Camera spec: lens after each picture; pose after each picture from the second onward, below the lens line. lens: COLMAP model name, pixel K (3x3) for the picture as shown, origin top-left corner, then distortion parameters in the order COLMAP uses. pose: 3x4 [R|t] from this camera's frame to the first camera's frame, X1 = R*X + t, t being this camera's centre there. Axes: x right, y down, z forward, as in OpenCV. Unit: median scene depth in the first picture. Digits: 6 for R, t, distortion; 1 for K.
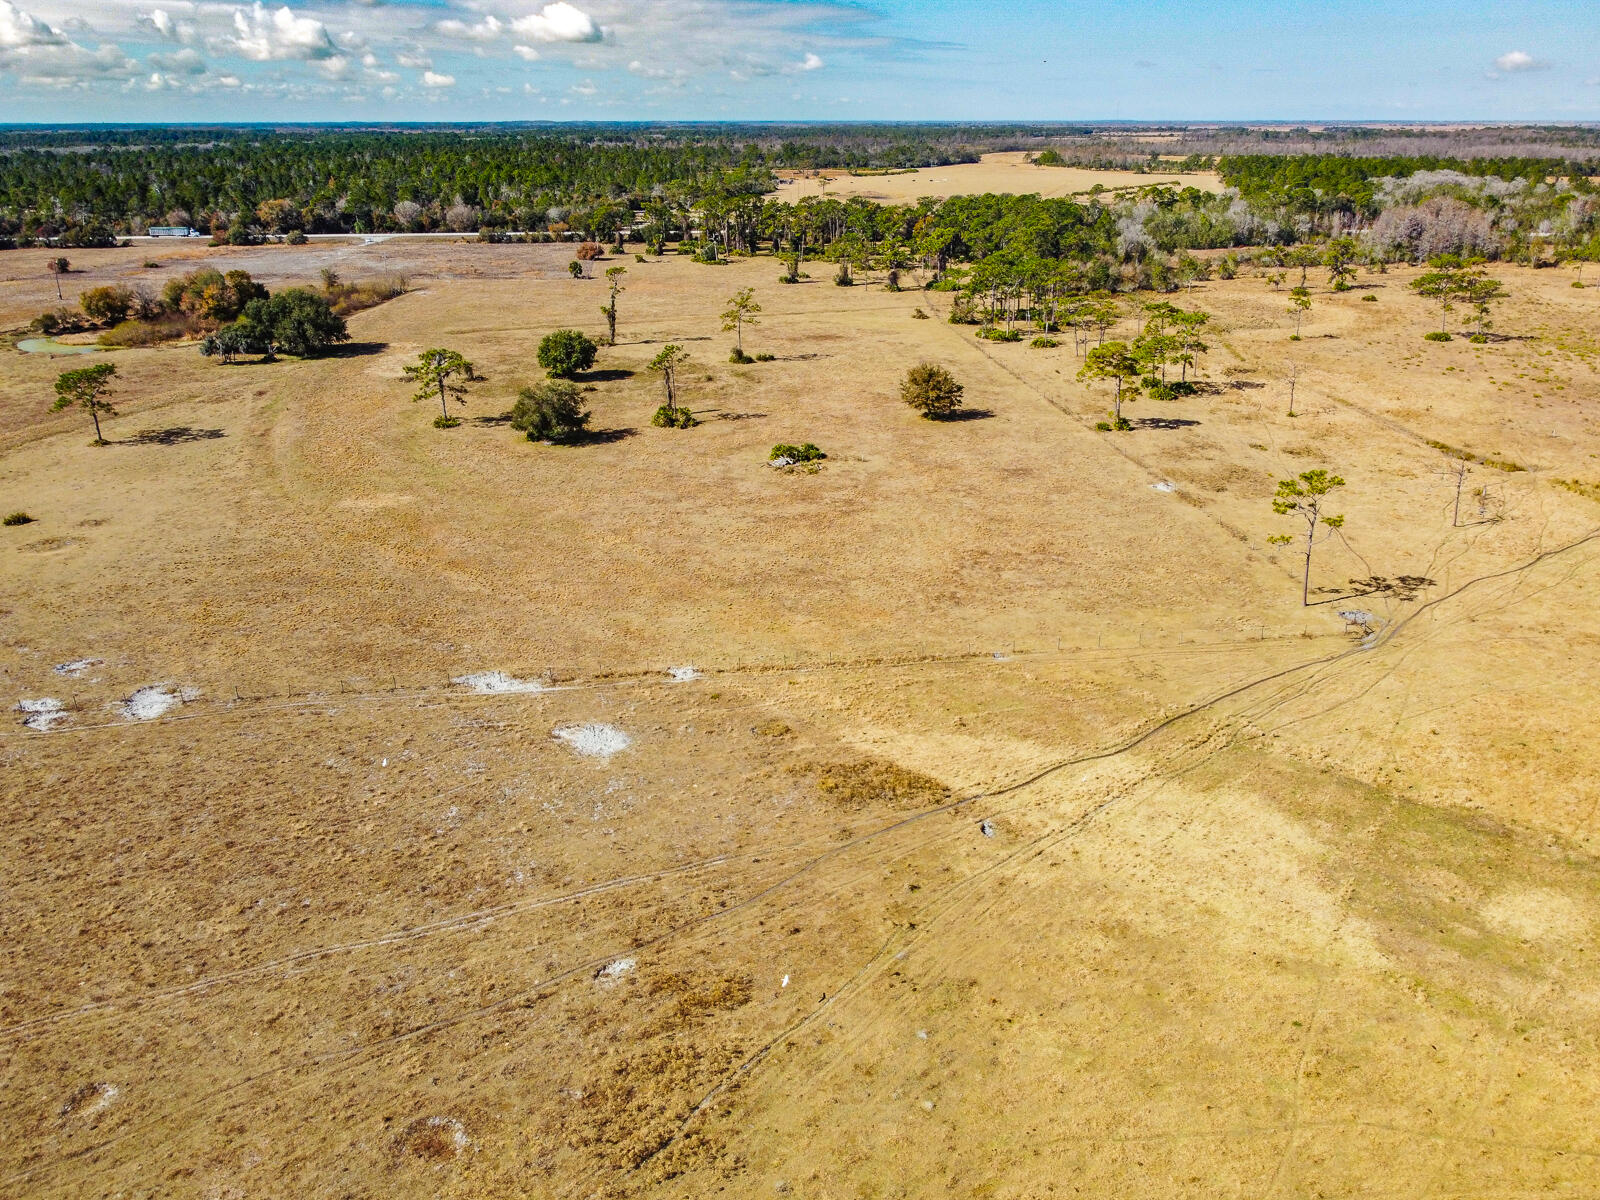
lens RADIAL K [[1215.7, 0, 797.4], [0, 1215.7, 598.5], [0, 0, 1]] dist [0.003474, -0.006287]
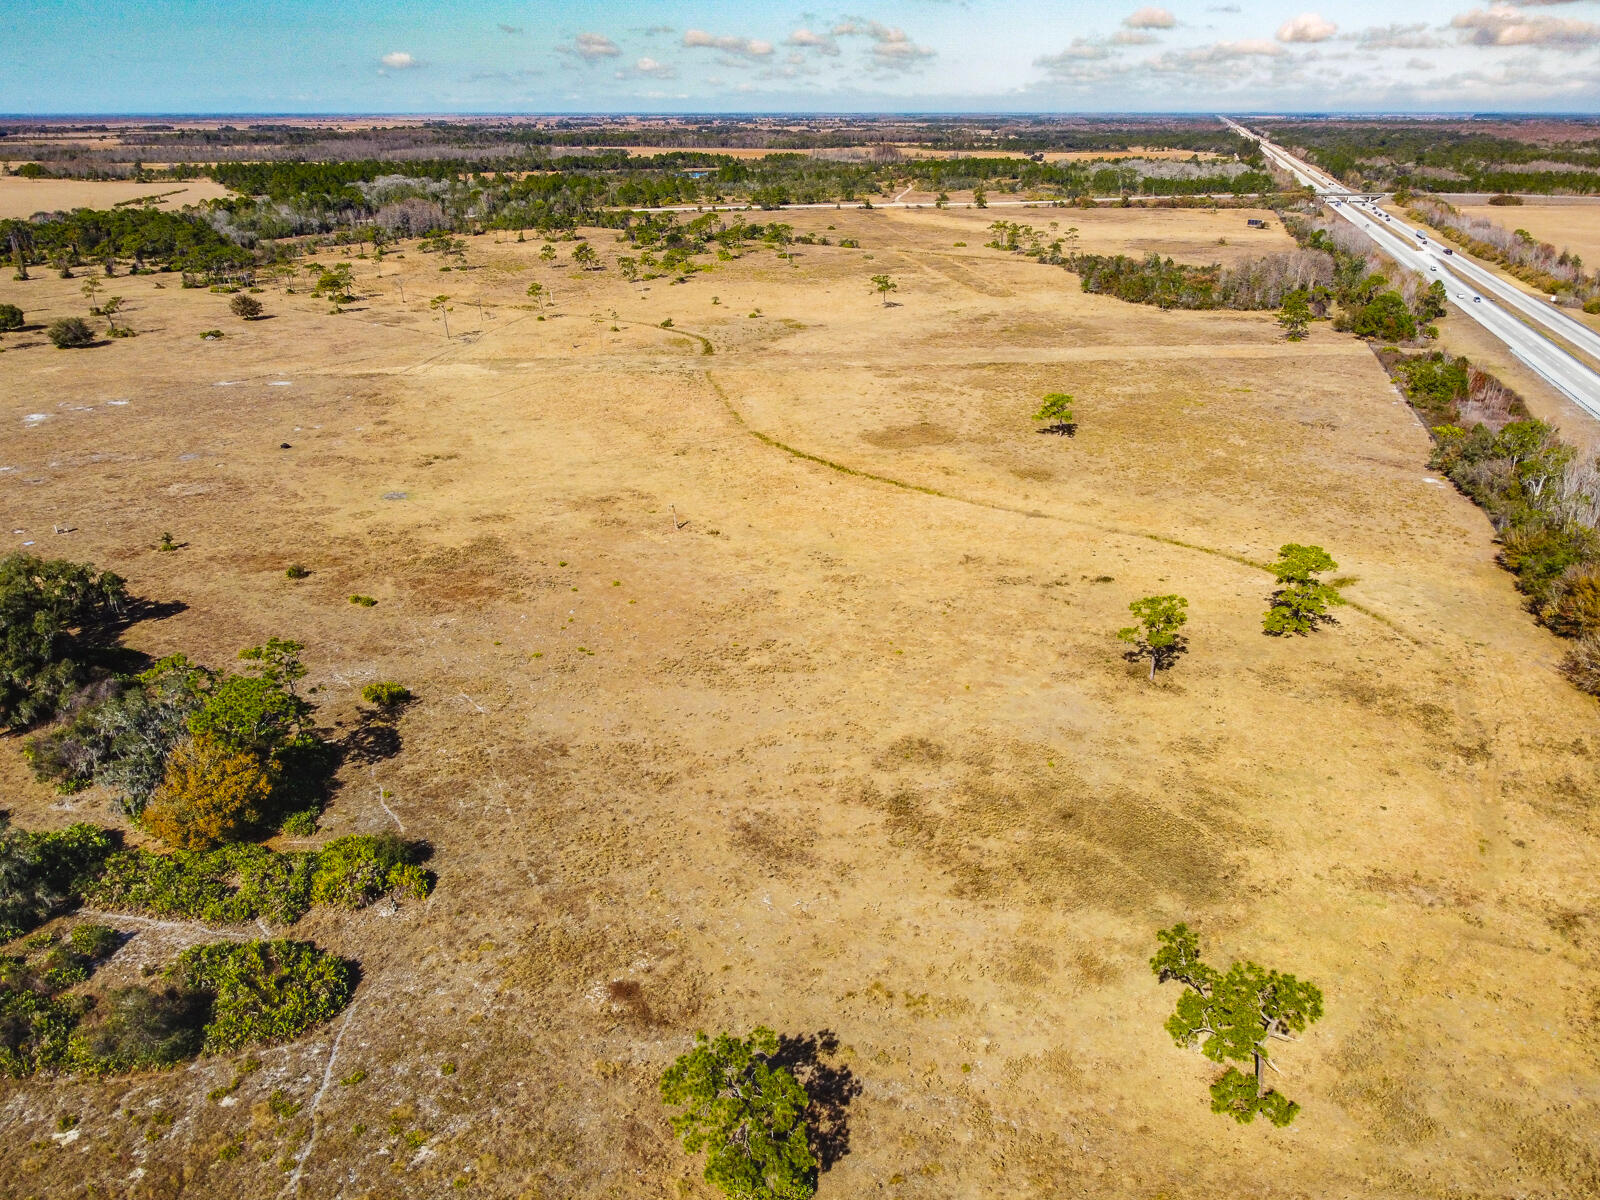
lens RADIAL K [[1215.7, 0, 797.4], [0, 1215.7, 598.5], [0, 0, 1]] dist [0.003474, -0.006287]
pose [[0.703334, -0.264978, 0.659627, -0.295347], [0.261327, 0.959332, 0.106730, 0.134980], [-0.661082, 0.097311, 0.743977, -0.459984]]
